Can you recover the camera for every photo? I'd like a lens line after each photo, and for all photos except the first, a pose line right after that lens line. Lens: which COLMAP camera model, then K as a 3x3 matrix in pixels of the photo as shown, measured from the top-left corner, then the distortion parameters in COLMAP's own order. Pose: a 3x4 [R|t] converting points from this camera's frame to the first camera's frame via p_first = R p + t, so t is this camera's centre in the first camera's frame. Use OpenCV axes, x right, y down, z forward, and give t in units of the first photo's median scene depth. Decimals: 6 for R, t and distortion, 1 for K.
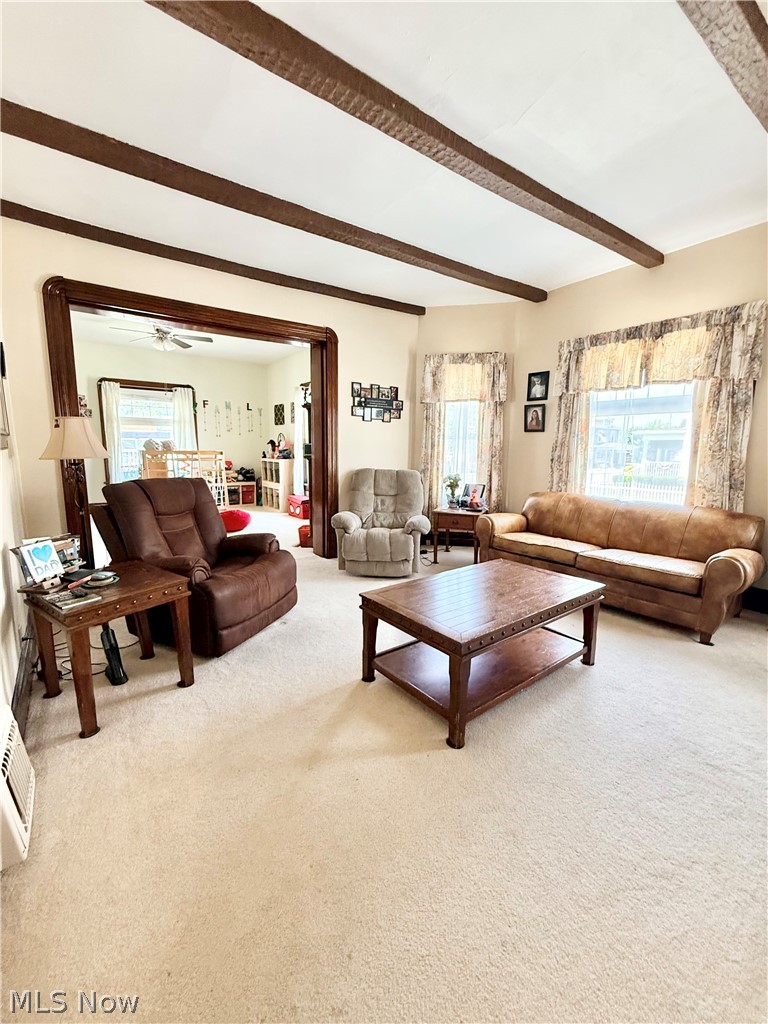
lens RADIAL K [[409.4, 0, 380.7], [0, 409.4, 511.1], [0, 0, 1]] dist [0.000071, -0.000216]
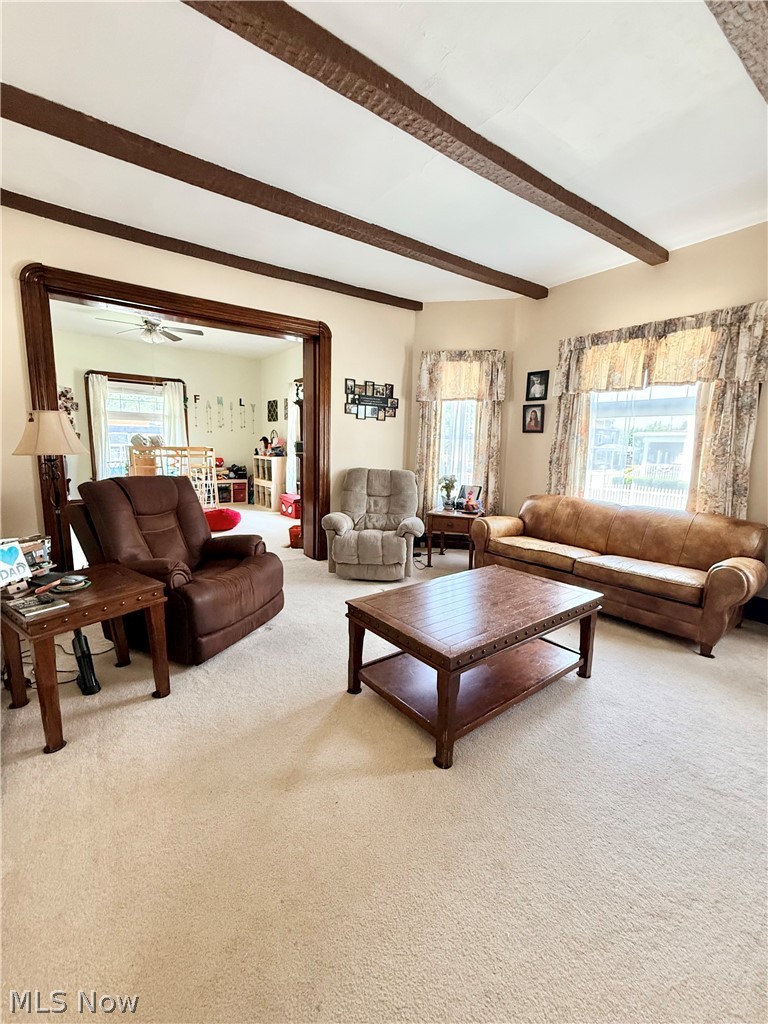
lens RADIAL K [[416.5, 0, 379.4], [0, 416.5, 511.8], [0, 0, 1]] dist [-0.001056, 0.000282]
pose [[0.999895, 0.013002, 0.006448, 0.014577], [-0.013024, 0.999910, 0.003369, -0.008622], [-0.006404, -0.003452, 0.999974, 0.027276]]
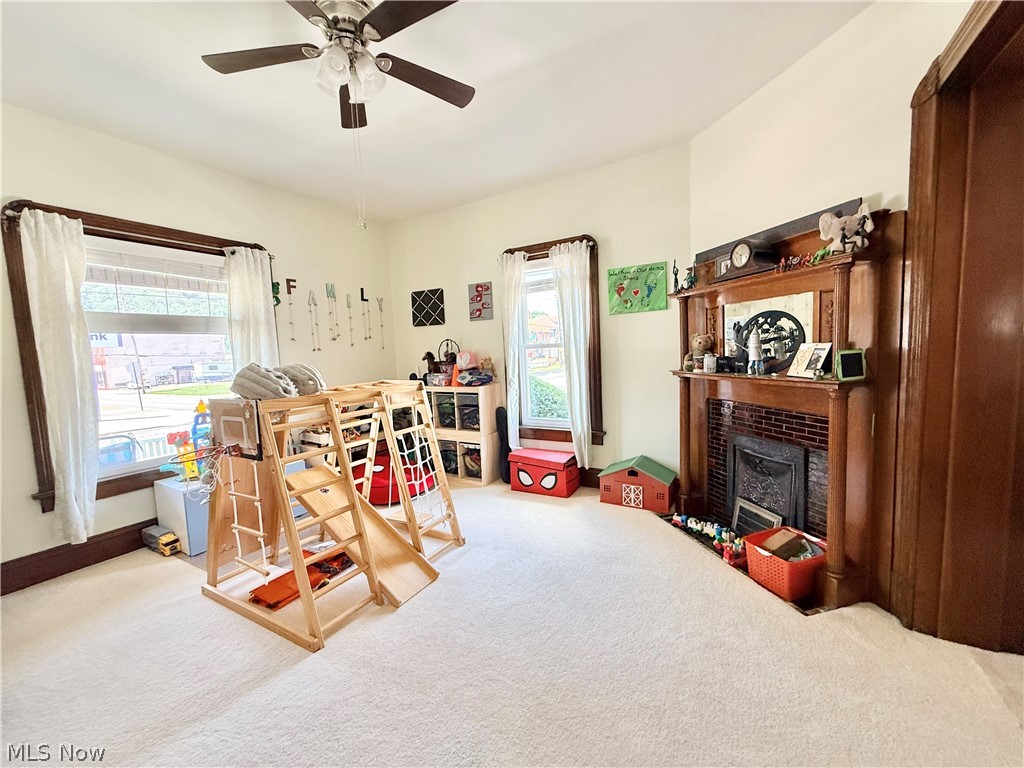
lens RADIAL K [[409.4, 0, 515.5], [0, 409.4, 382.1], [0, 0, 1]] dist [0.000071, -0.000216]
pose [[0.913186, -0.081973, 0.399213, -1.564878], [0.115102, 0.991559, -0.059688, -0.358524], [-0.390951, 0.100456, 0.914913, 1.858273]]
